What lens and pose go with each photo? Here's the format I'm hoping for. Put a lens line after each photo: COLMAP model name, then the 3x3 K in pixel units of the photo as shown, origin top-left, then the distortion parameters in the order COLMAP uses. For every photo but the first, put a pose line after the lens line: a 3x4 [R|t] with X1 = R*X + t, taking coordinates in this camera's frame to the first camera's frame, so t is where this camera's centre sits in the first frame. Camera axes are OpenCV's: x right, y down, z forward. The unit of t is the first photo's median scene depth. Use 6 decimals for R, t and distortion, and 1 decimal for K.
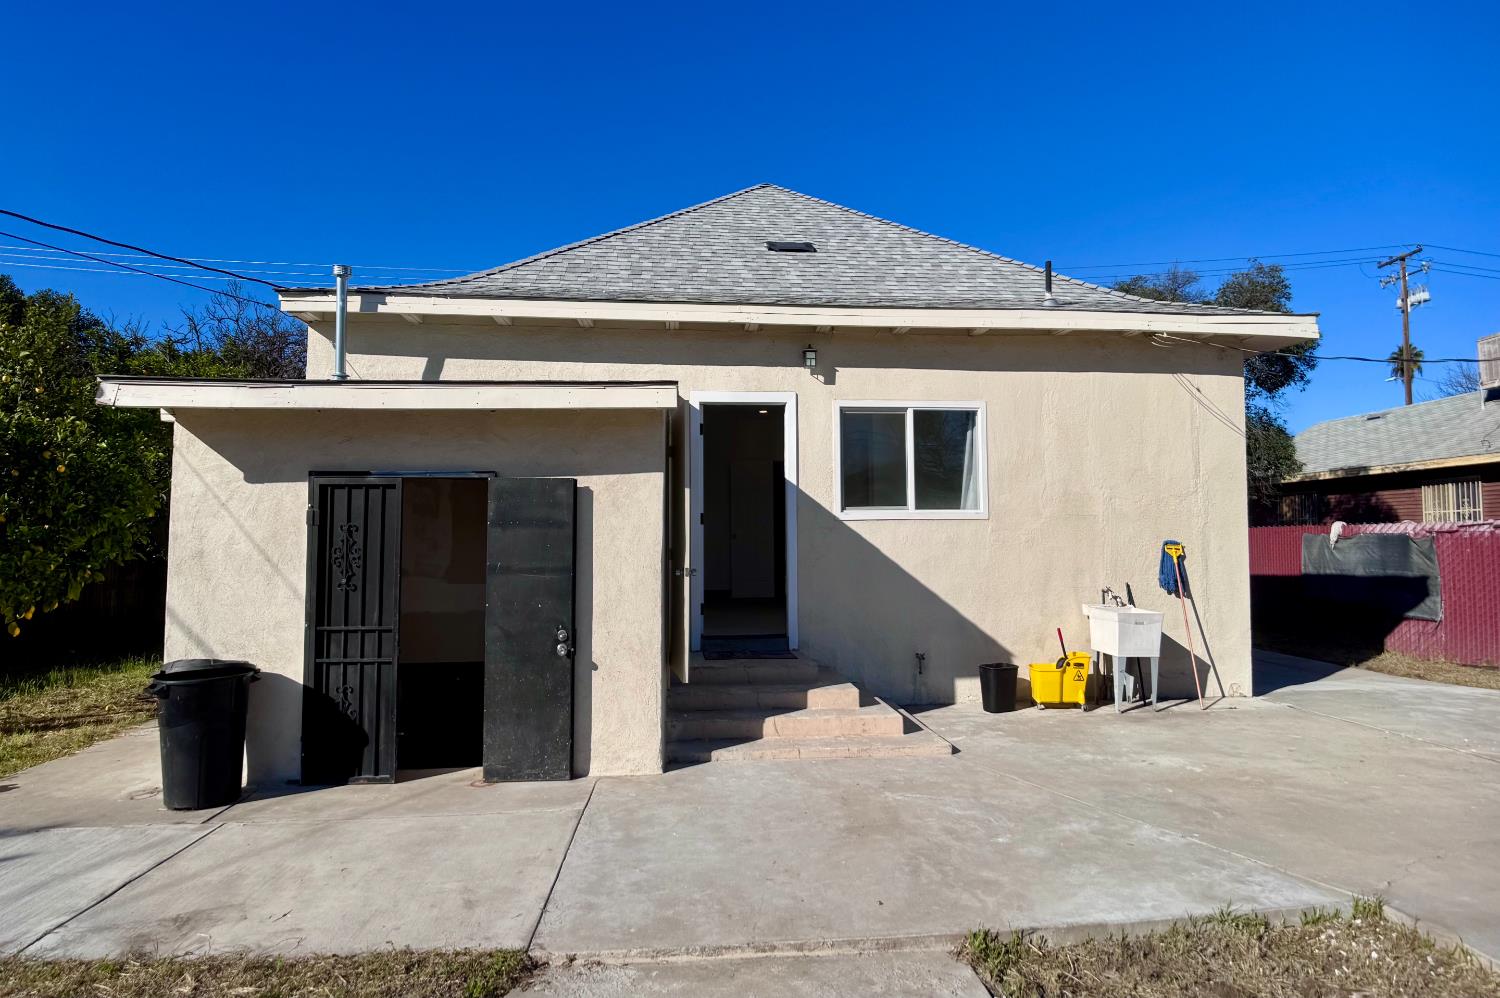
lens RADIAL K [[789.1, 0, 749.6], [0, 789.1, 504.8], [0, 0, 1]] dist [0.000776, -0.015527]
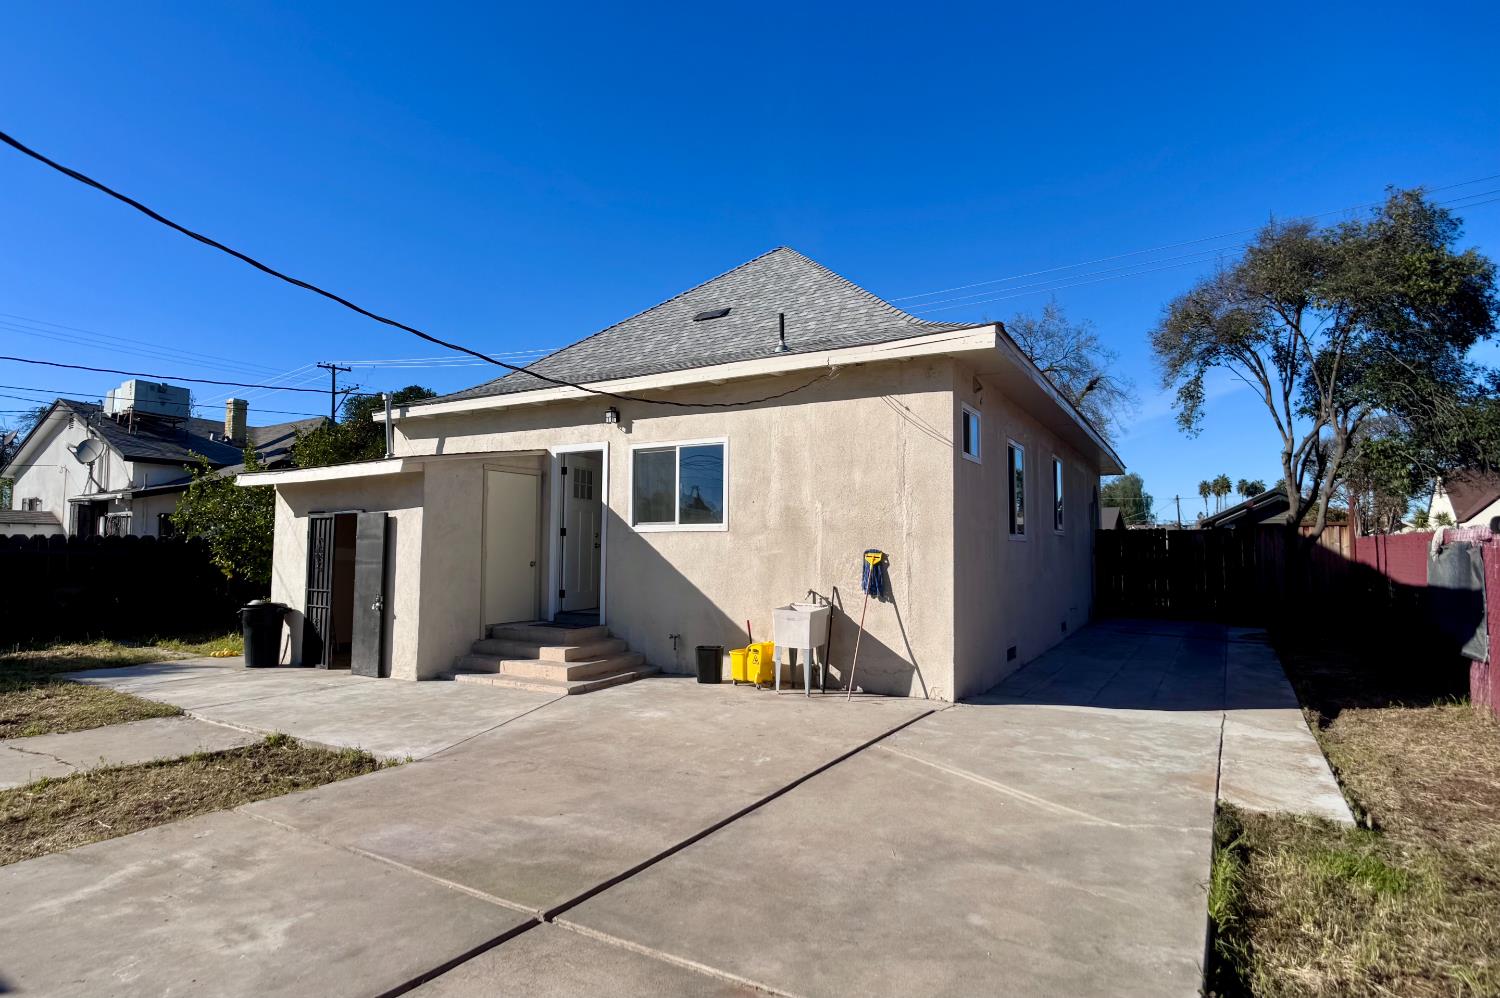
lens RADIAL K [[789.1, 0, 744.6], [0, 789.1, 494.3], [0, 0, 1]] dist [0.000776, -0.015527]
pose [[0.812436, -0.033400, -0.582093, 1.062326], [0.022447, 0.999409, -0.026016, -0.006627], [0.582618, 0.008071, 0.812706, 0.002374]]
